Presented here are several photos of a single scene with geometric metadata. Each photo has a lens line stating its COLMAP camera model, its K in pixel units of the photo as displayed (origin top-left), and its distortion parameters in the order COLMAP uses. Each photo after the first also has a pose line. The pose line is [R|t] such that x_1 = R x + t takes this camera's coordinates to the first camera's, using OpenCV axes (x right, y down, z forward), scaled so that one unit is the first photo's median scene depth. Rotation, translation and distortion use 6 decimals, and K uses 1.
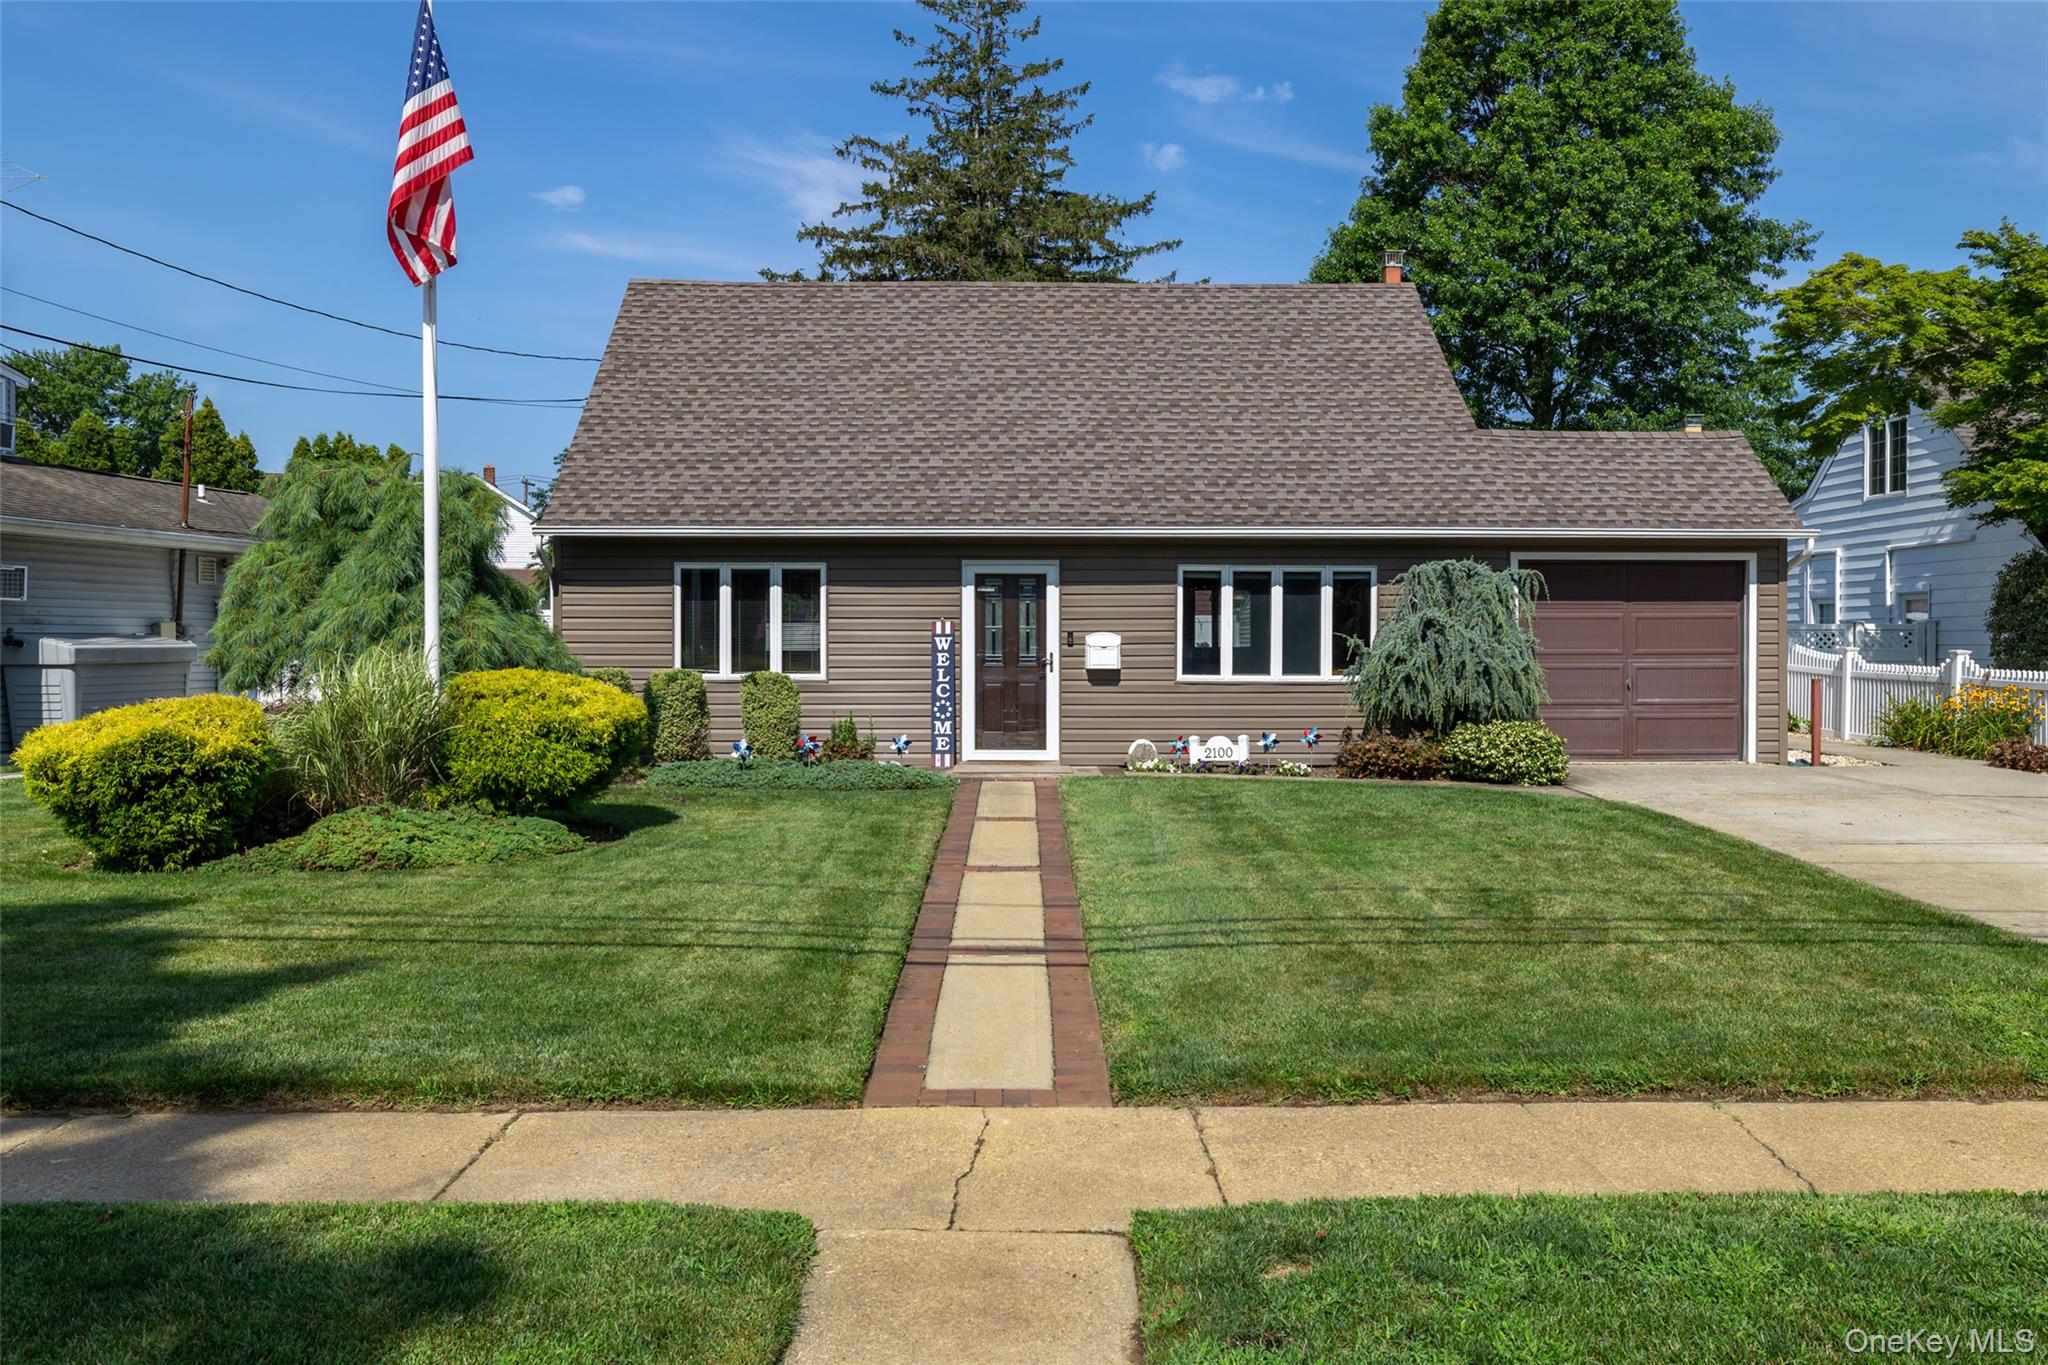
lens RADIAL K [[1510.9, 0, 1025.1], [0, 1510.9, 675.3], [0, 0, 1]] dist [-0.005744, 0.008984]
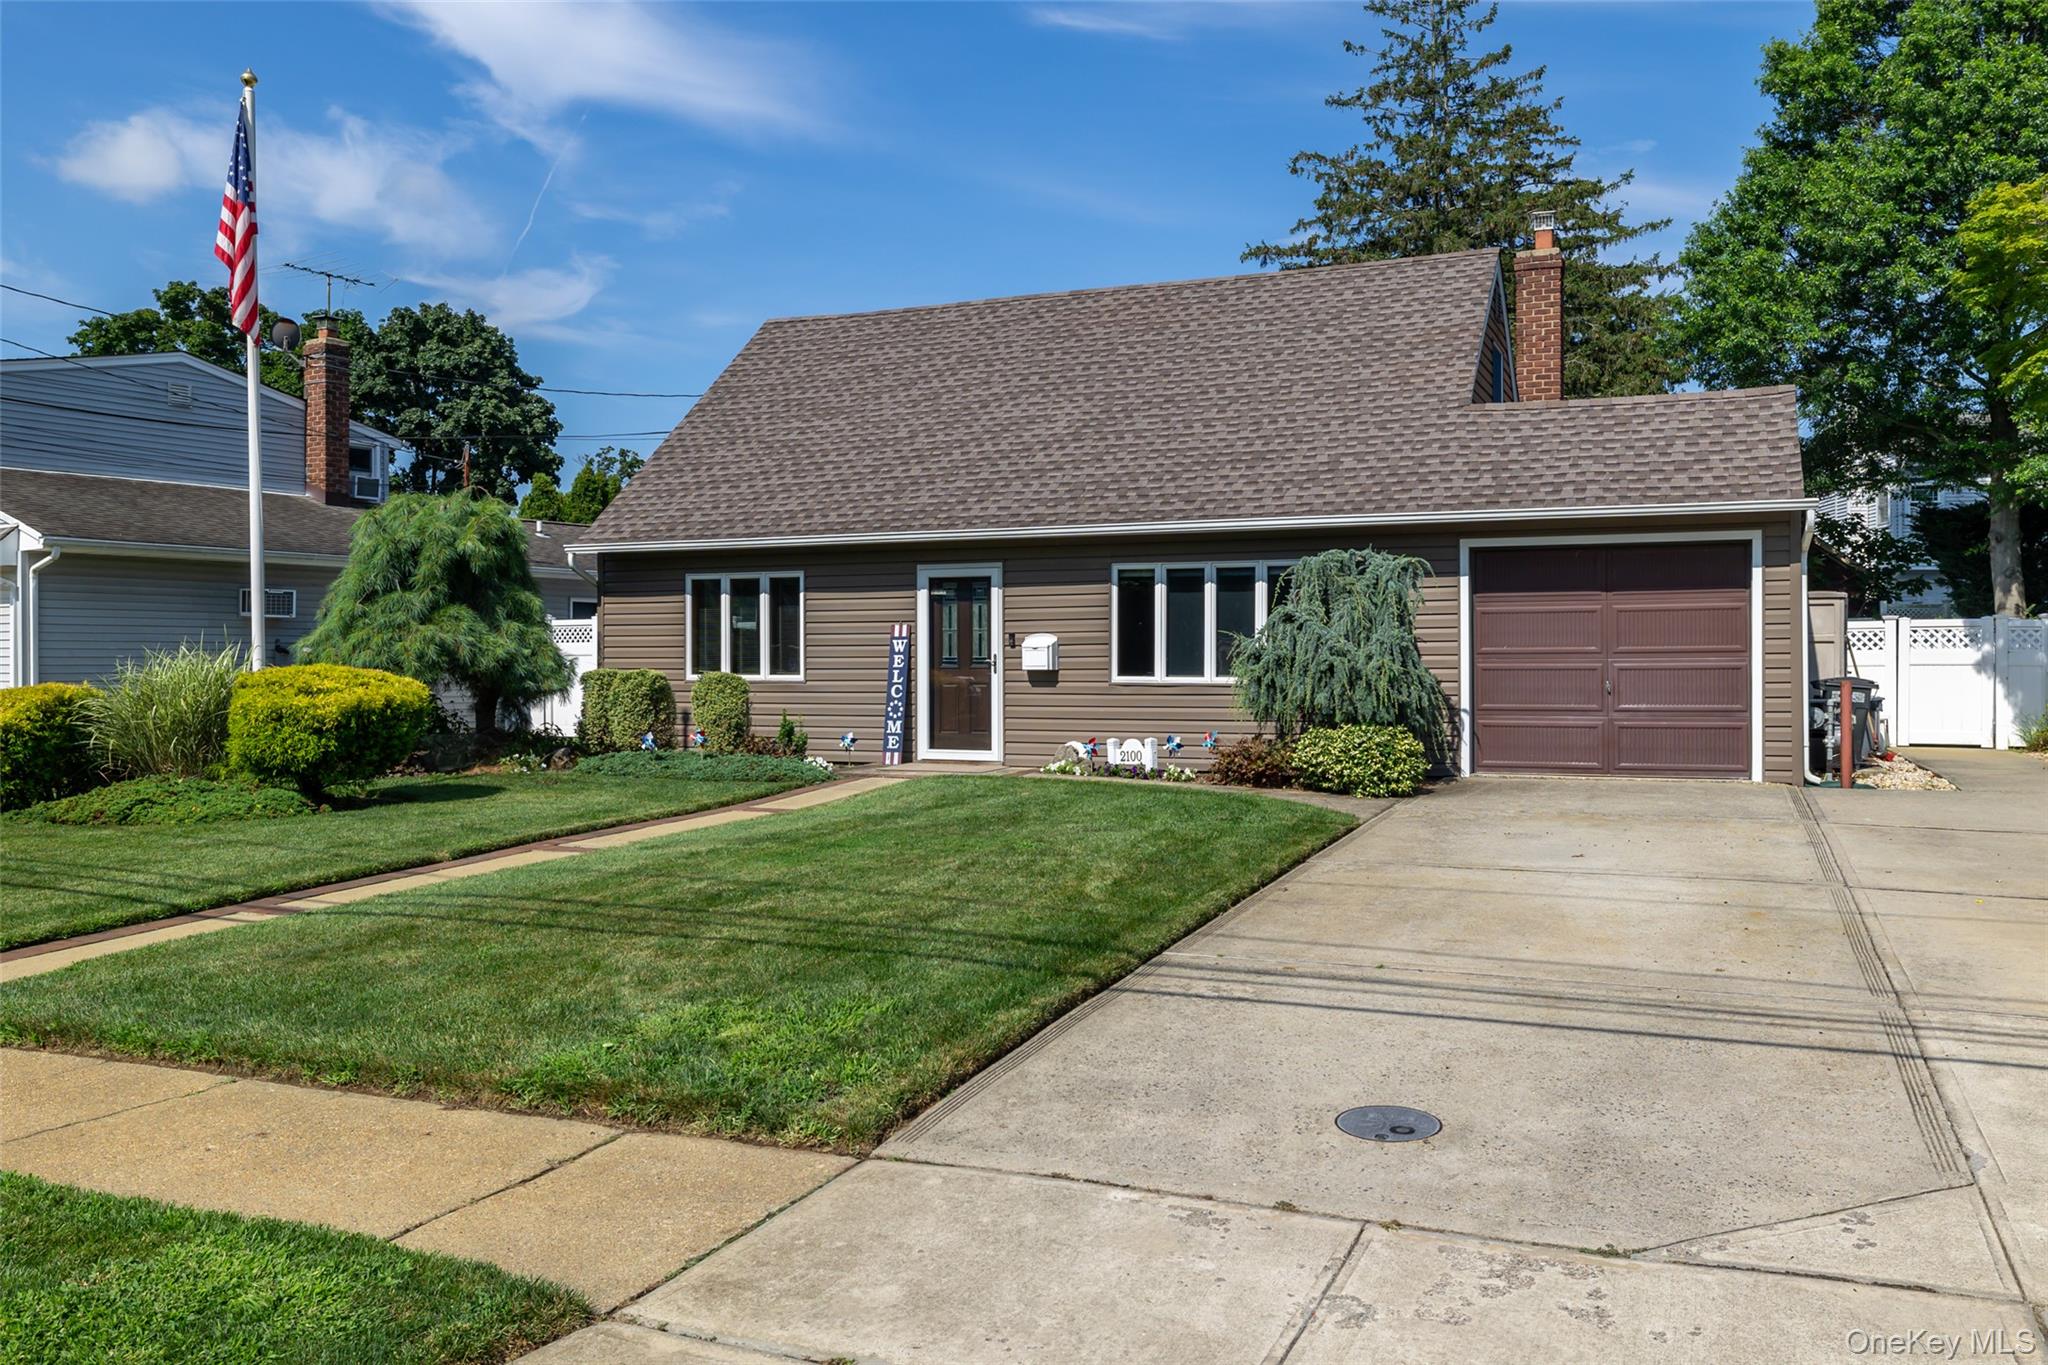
lens RADIAL K [[1467.3, 0, 1022.0], [0, 1467.3, 685.9], [0, 0, 1]] dist [-0.009654, 0.006784]
pose [[0.927415, 0.003562, -0.374018, 0.400798], [-0.003924, 0.999992, -0.000209, 0.006401], [0.374014, 0.001661, 0.927421, 0.096109]]
